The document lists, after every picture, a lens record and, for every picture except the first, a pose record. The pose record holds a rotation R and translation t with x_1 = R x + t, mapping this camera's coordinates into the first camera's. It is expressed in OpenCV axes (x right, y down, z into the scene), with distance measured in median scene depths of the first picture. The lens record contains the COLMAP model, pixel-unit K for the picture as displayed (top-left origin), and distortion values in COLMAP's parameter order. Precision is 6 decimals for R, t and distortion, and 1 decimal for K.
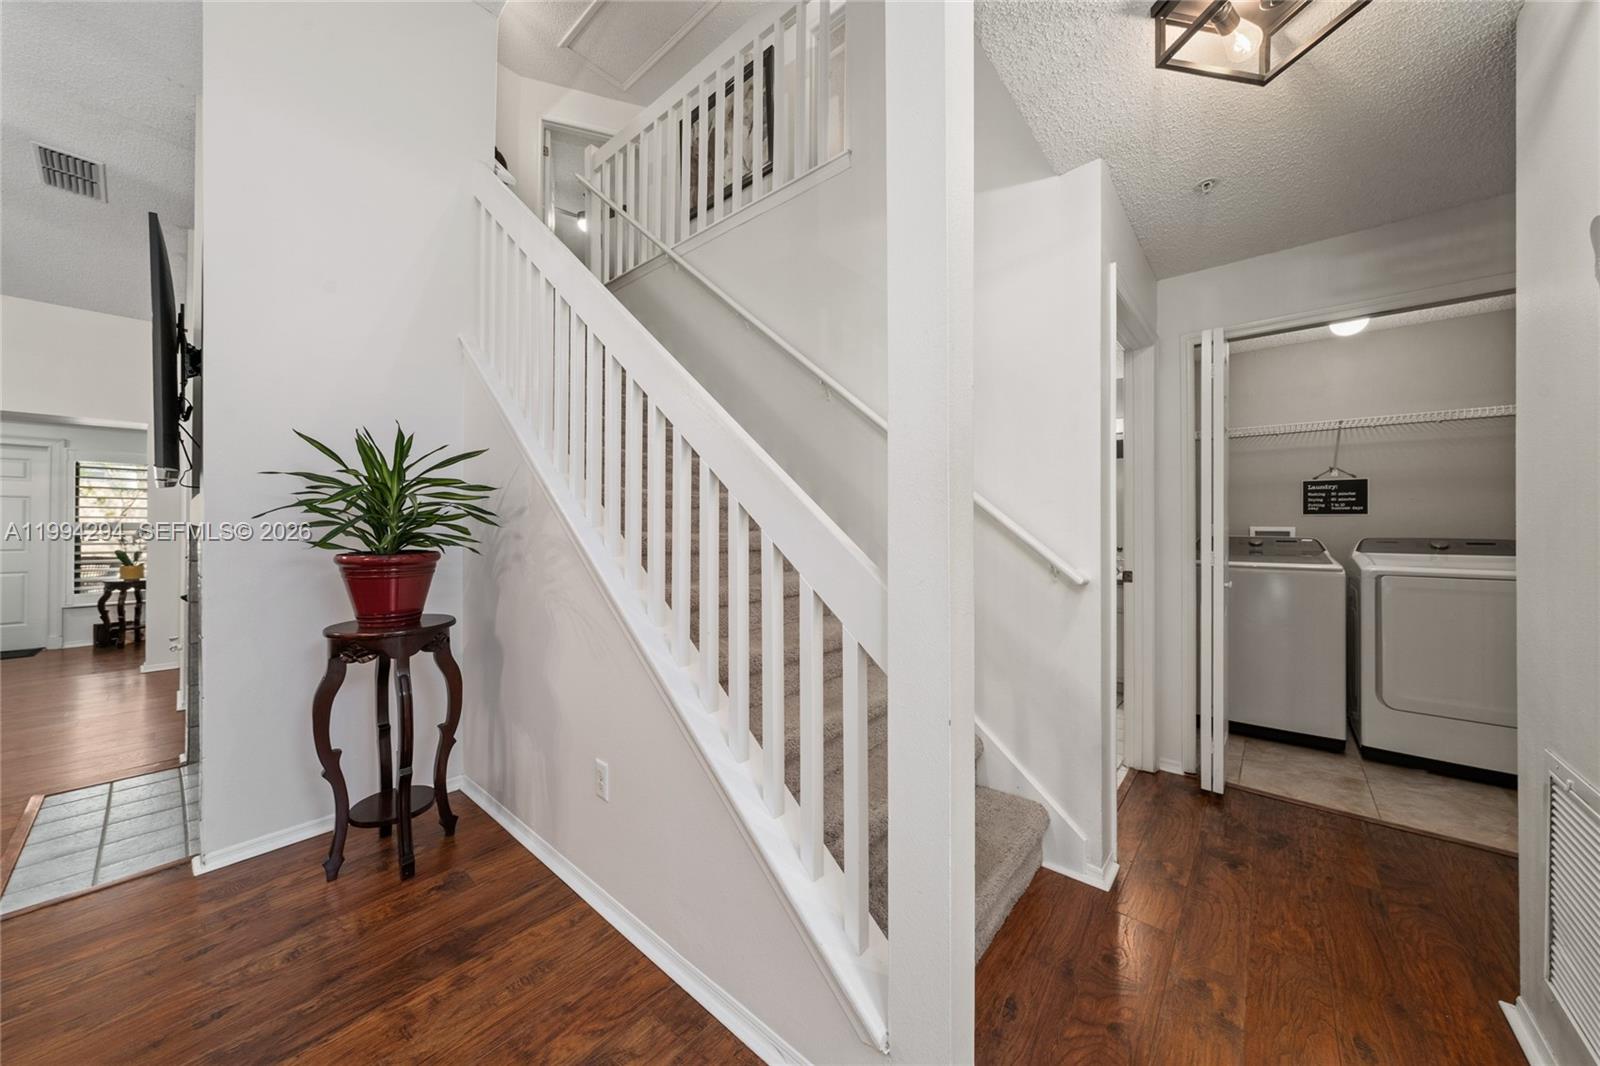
lens RADIAL K [[548.6, 0, 794.8], [0, 548.6, 522.2], [0, 0, 1]] dist [0.000262, 0.000044]
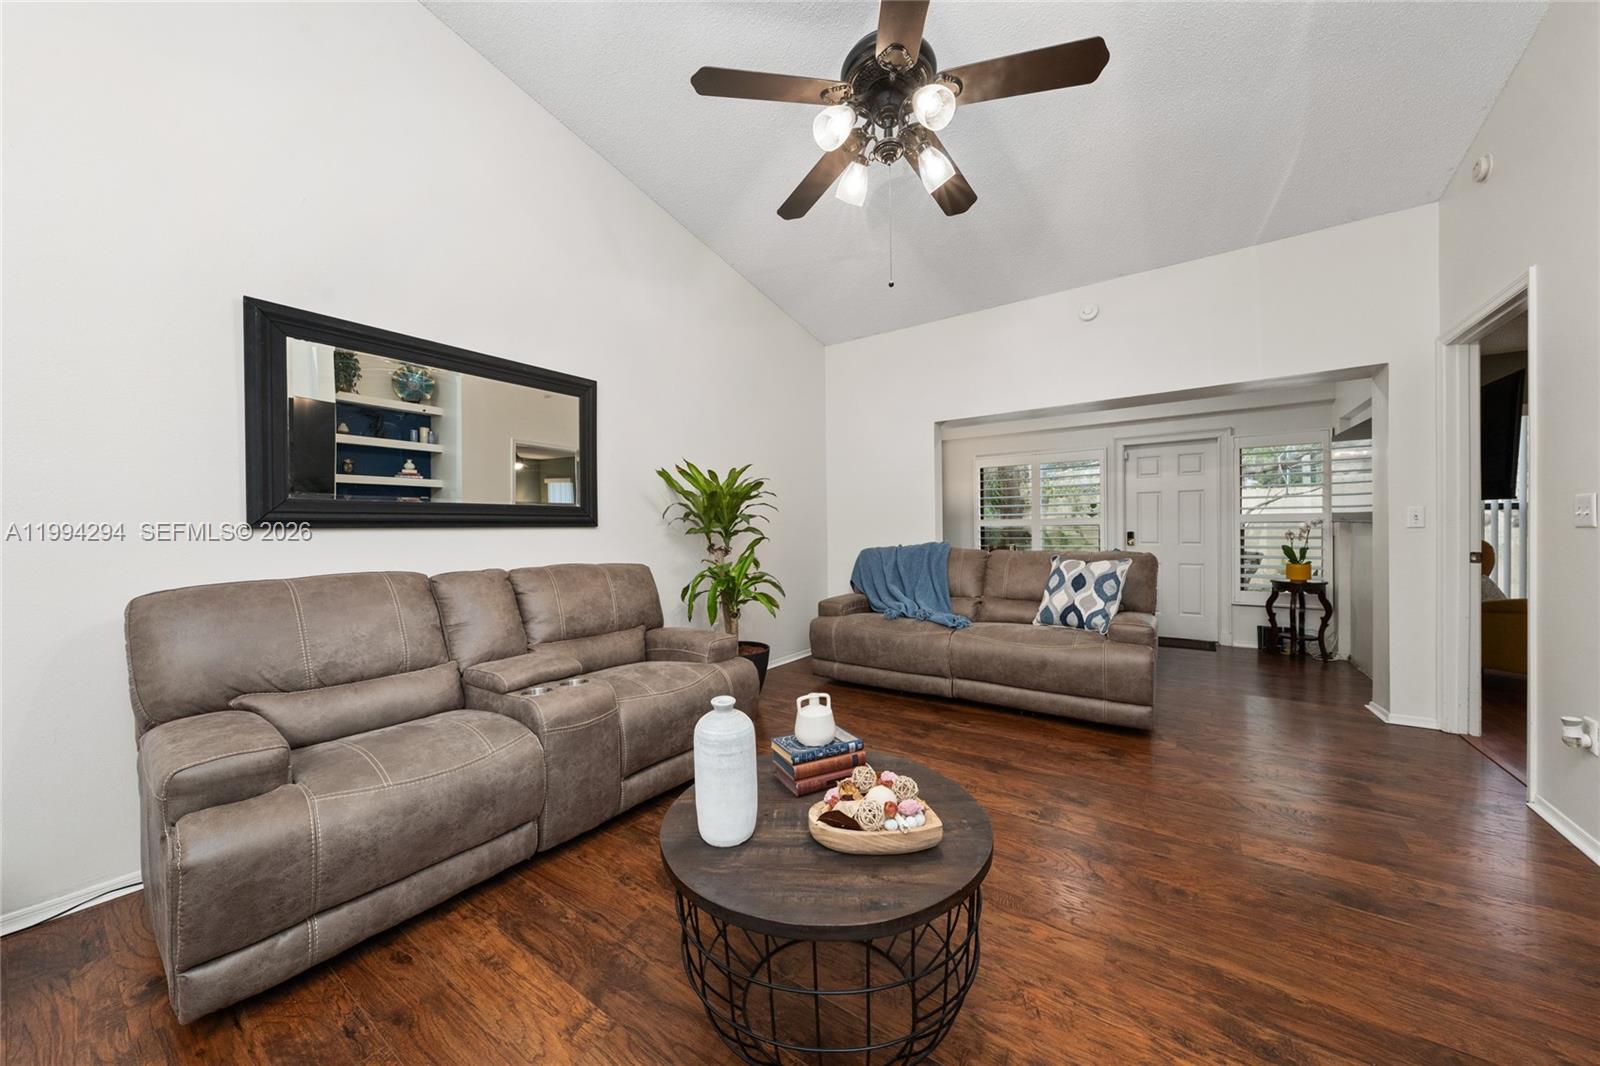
lens RADIAL K [[550.9, 0, 800.0], [0, 550.9, 533.0], [0, 0, 1]] dist [-0.001404, -0.000067]
pose [[0.107987, 0.003557, -0.994146, -1.305991], [0.020389, 0.999775, 0.005792, 0.032033], [0.993943, -0.020895, 0.107890, 0.425351]]
